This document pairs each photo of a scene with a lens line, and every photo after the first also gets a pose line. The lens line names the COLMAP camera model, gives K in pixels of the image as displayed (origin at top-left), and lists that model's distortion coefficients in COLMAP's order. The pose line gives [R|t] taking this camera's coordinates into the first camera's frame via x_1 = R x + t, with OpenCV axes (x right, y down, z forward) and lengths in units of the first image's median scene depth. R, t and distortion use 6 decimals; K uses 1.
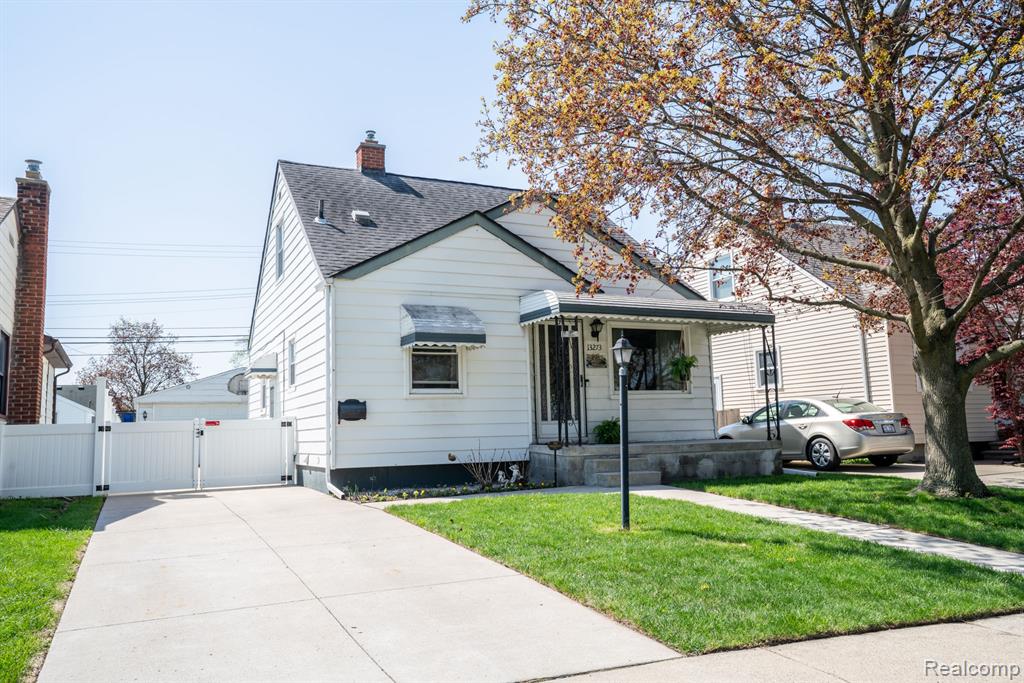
lens RADIAL K [[773.8, 0, 512.0], [0, 773.8, 341.5], [0, 0, 1]] dist [0.000545, -0.002024]
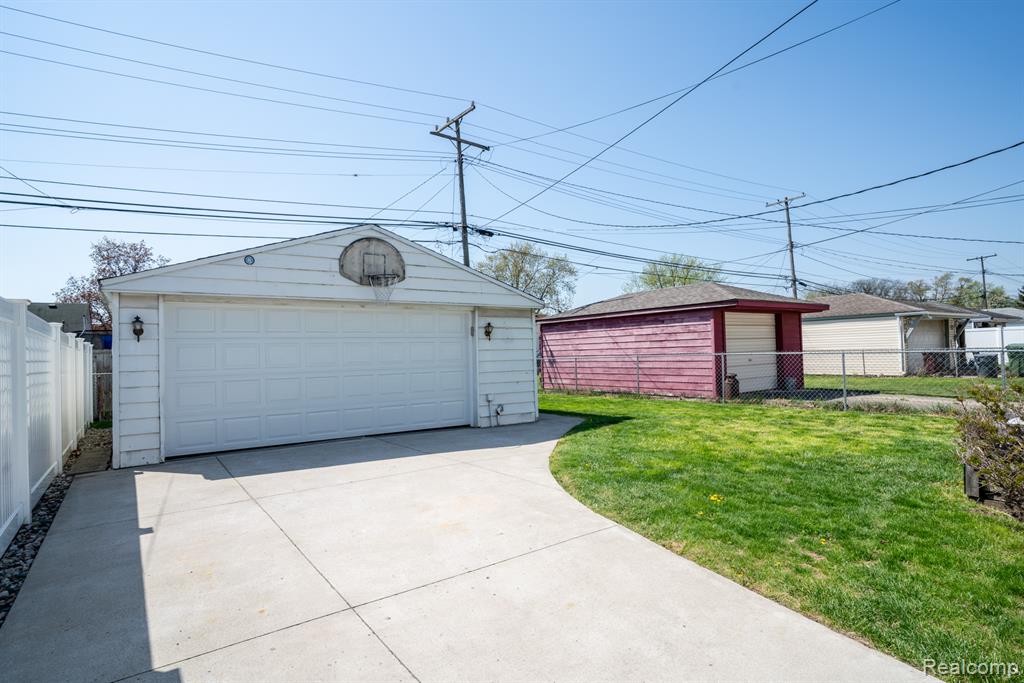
lens RADIAL K [[528.6, 0, 512.0], [0, 528.6, 341.5], [0, 0, 1]] dist [-0.033569, 0.000159]
pose [[0.982670, 0.004306, 0.185314, -0.671370], [-0.021538, 0.995611, 0.091075, 0.149048], [-0.184108, -0.093487, 0.978450, 1.409444]]
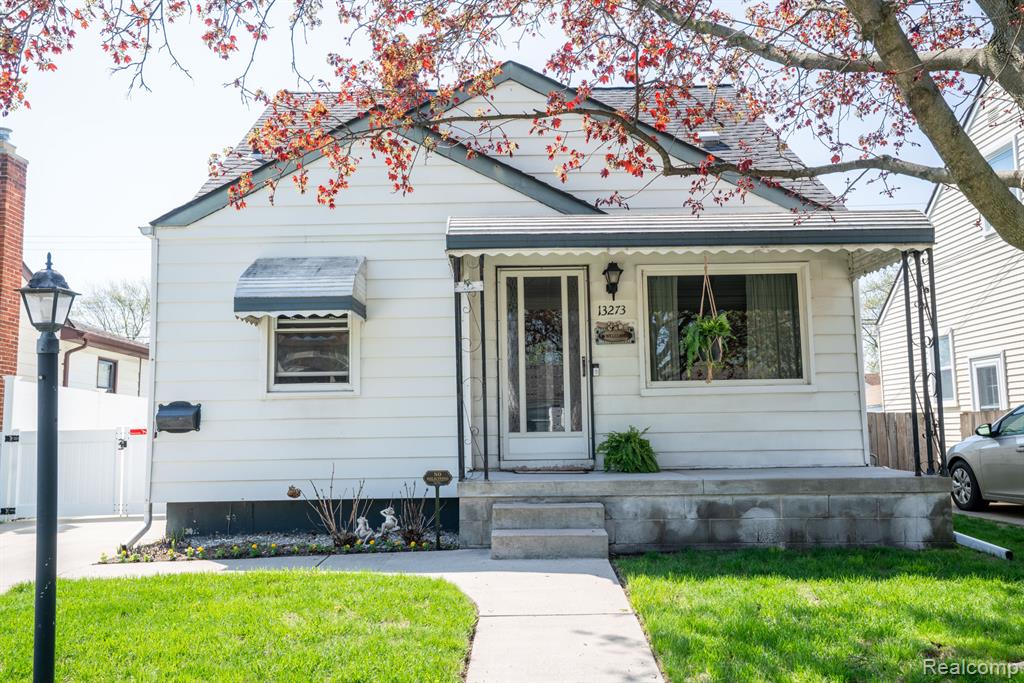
lens RADIAL K [[862.2, 0, 512.0], [0, 862.2, 341.5], [0, 0, 1]] dist [0.037838, 0.011402]
pose [[0.906730, -0.035096, -0.420248, 0.330927], [0.041797, 0.999103, 0.006743, 0.025176], [0.419635, -0.023680, 0.907384, 0.372786]]
